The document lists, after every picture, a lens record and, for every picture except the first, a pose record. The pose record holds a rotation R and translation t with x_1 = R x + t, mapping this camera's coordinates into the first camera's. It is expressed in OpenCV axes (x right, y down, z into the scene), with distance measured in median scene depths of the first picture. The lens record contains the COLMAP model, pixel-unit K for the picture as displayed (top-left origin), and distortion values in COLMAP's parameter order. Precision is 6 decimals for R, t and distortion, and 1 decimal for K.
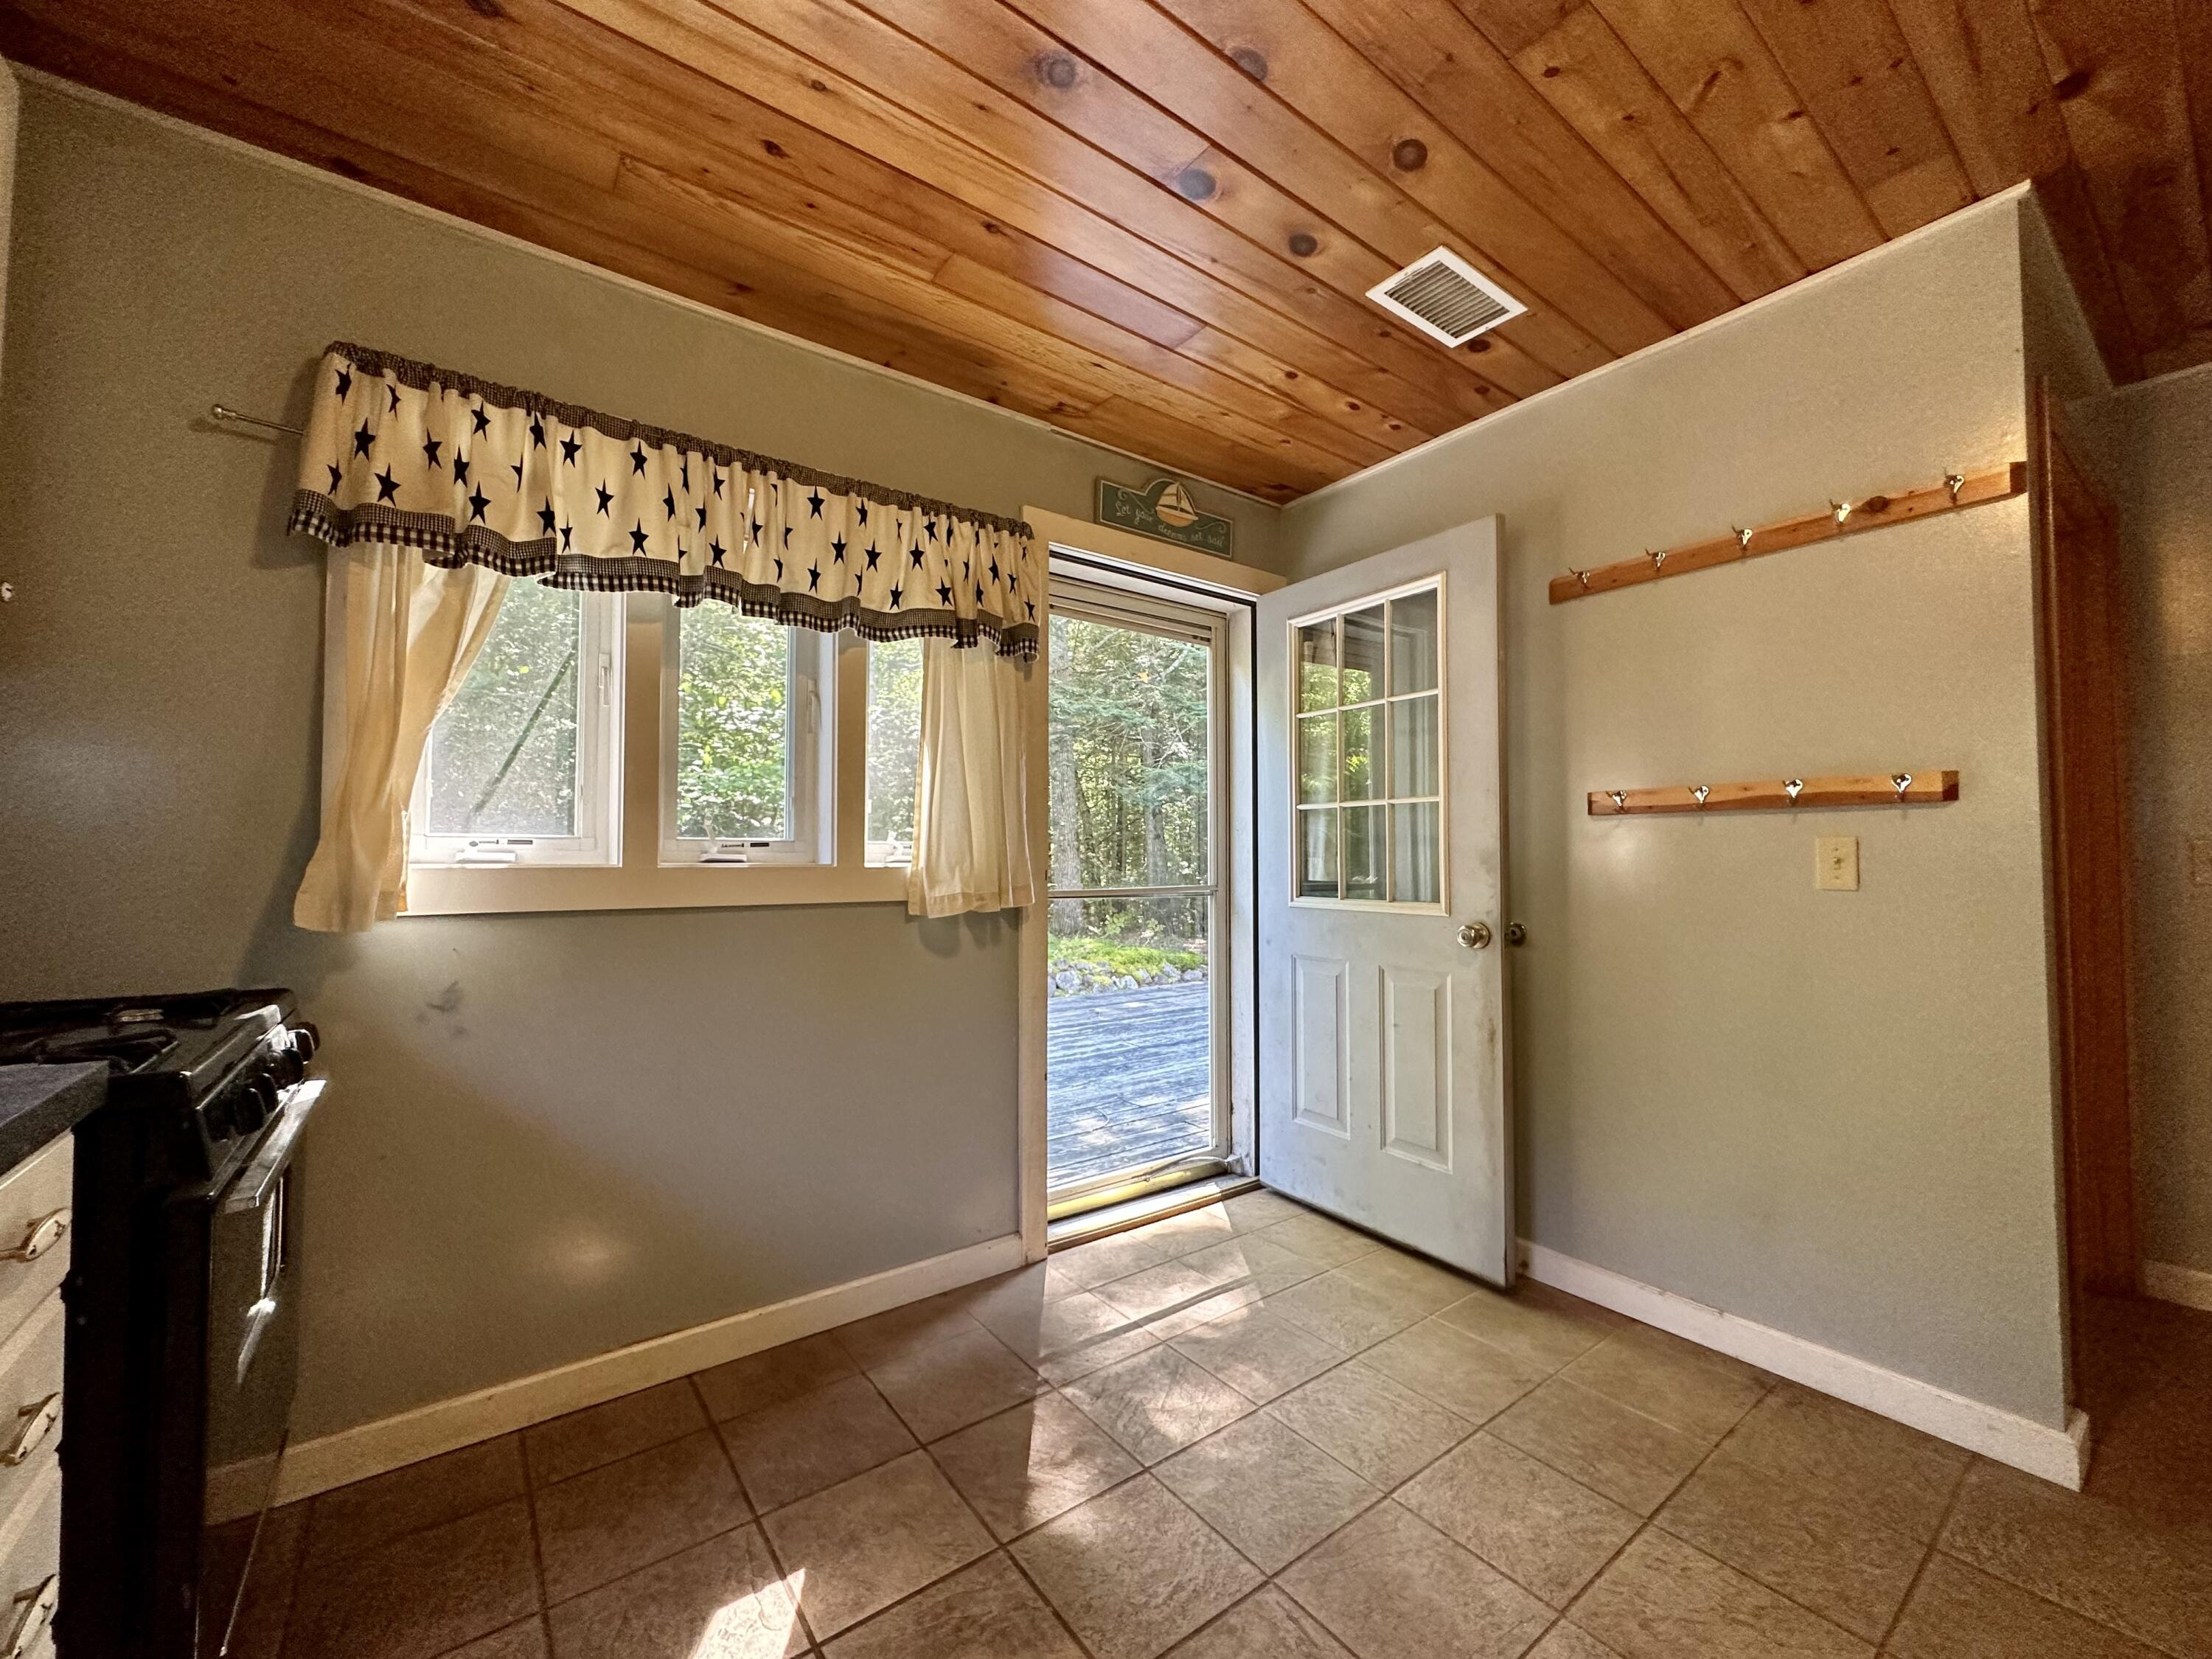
lens RADIAL K [[882.2, 0, 1104.0], [0, 882.2, 830.8], [0, 0, 1]] dist [-0.001779, 0.000050]
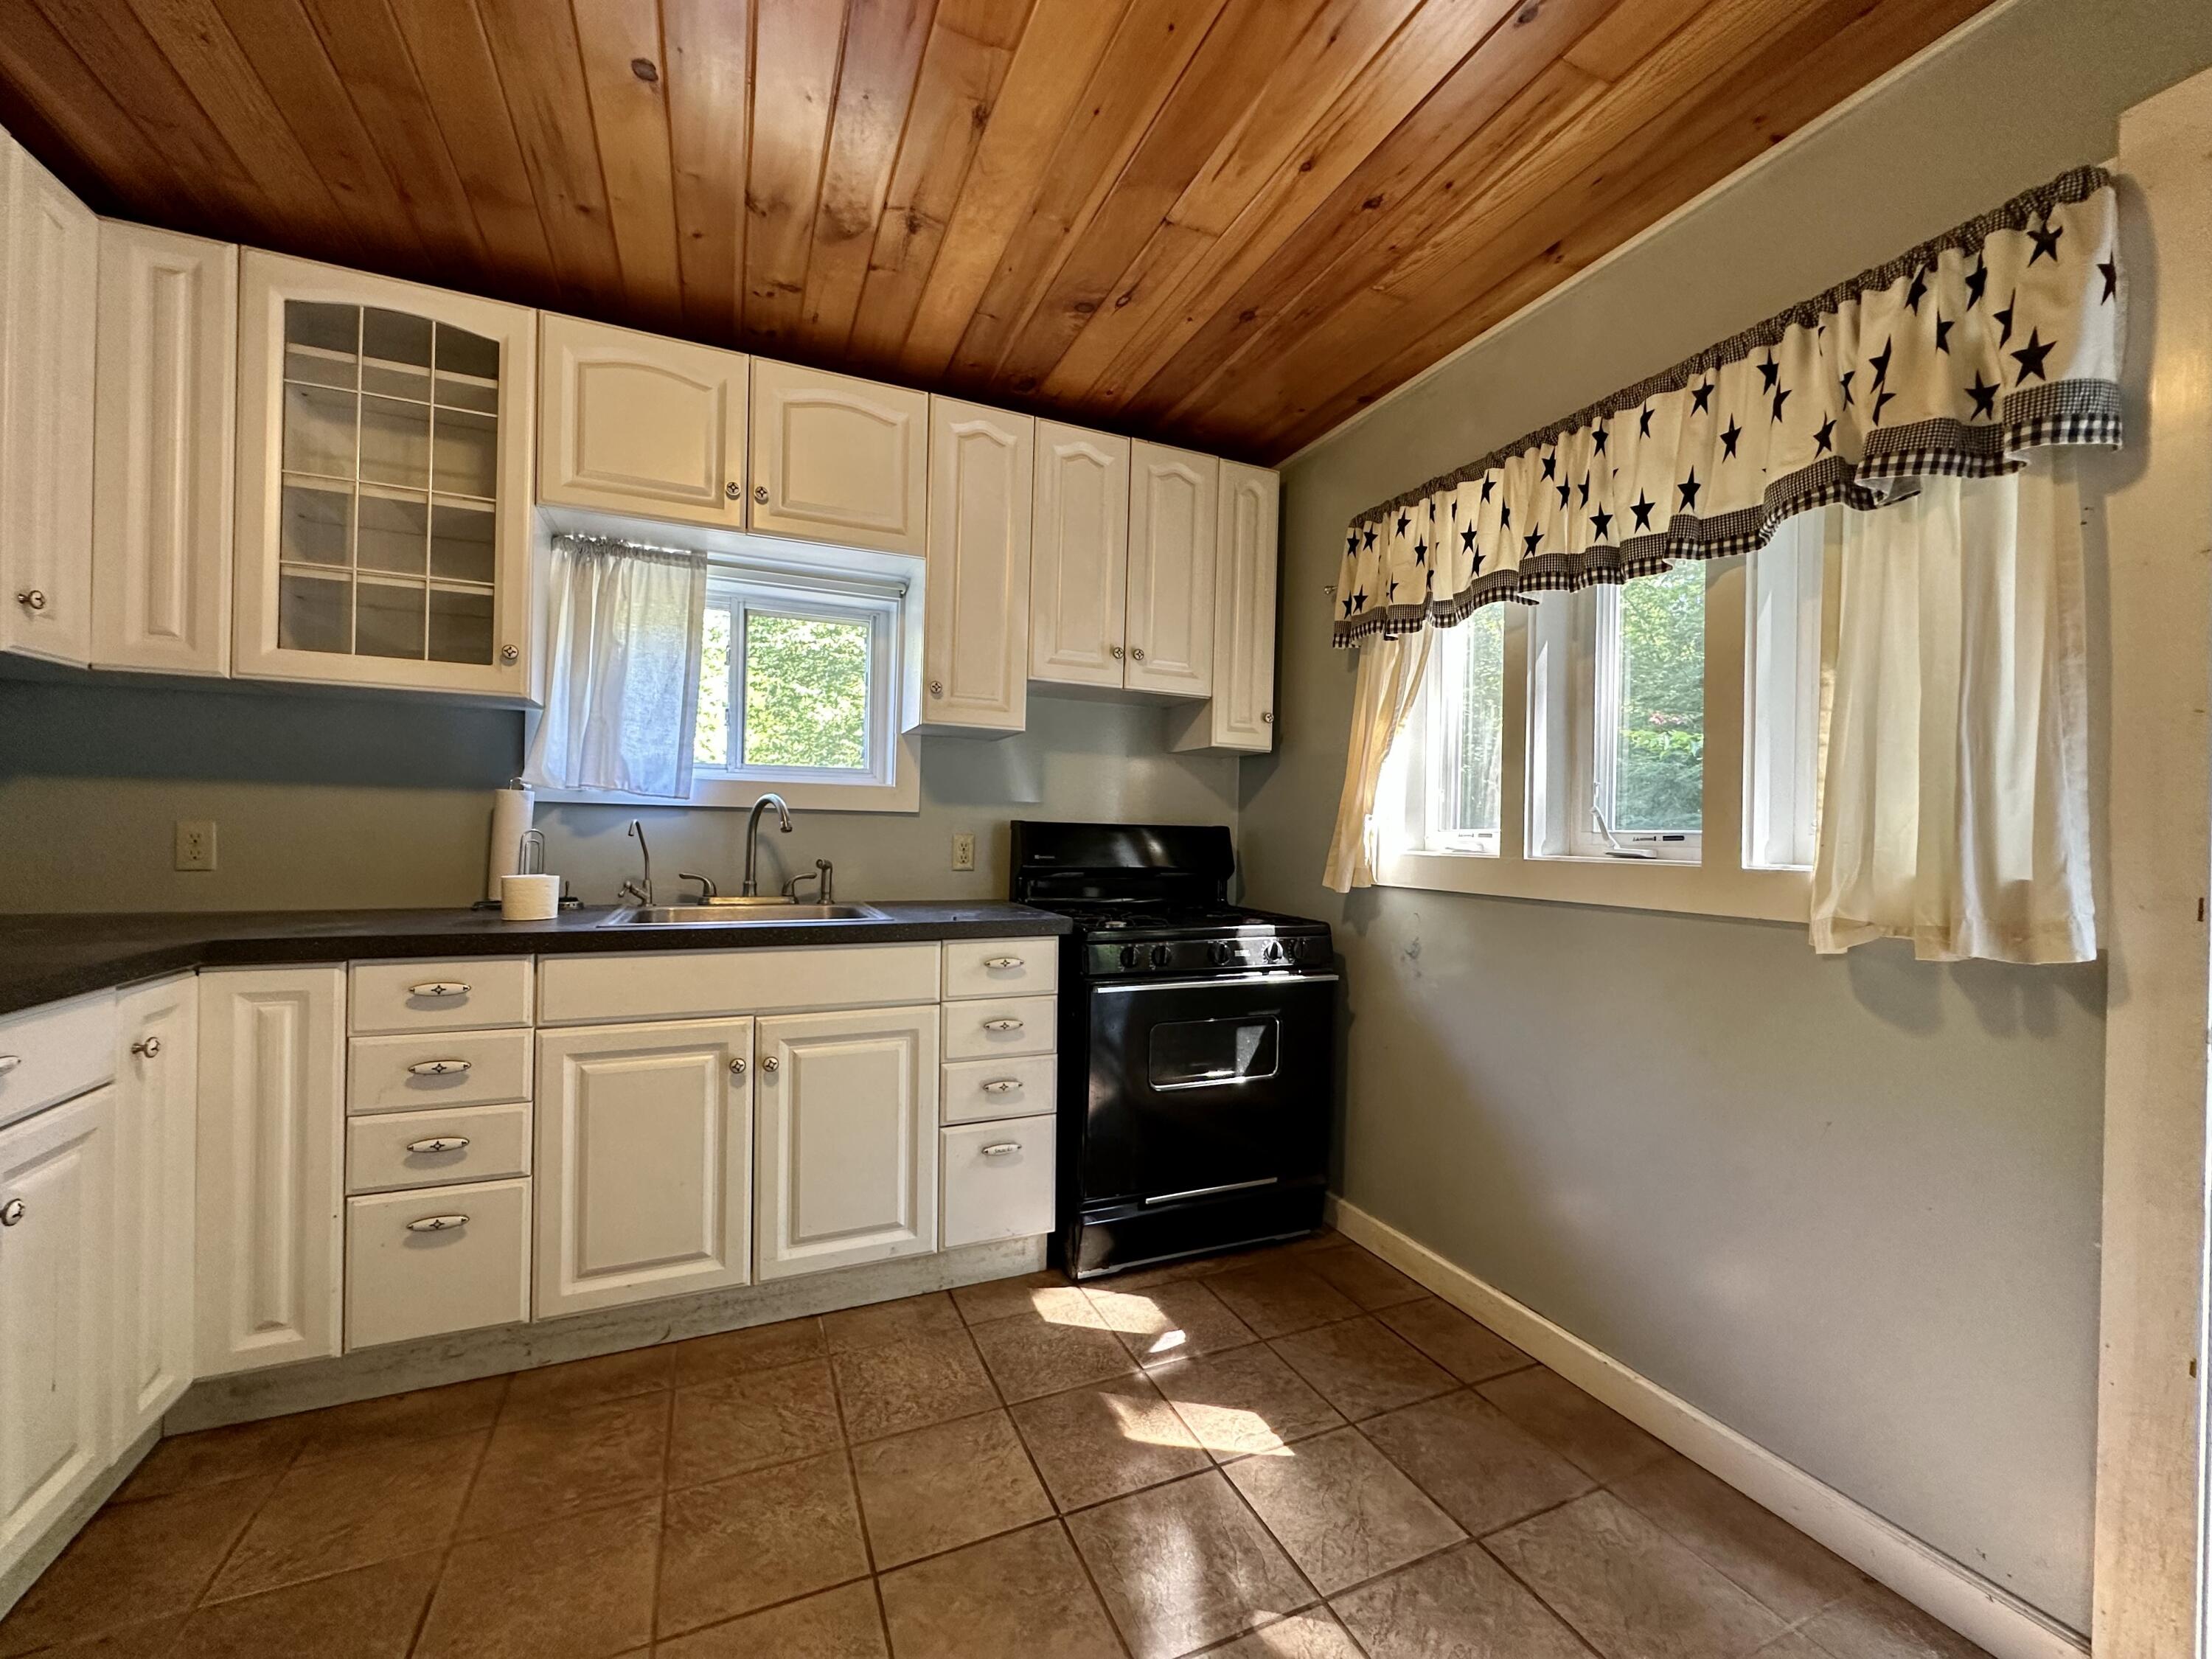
lens RADIAL K [[882.2, 0, 1104.0], [0, 882.2, 830.8], [0, 0, 1]] dist [-0.001779, 0.000050]
pose [[-0.223118, -0.004831, -0.974779, 0.646855], [0.011271, 0.999908, -0.007536, 0.010483], [0.974726, -0.012669, -0.223043, 0.767443]]
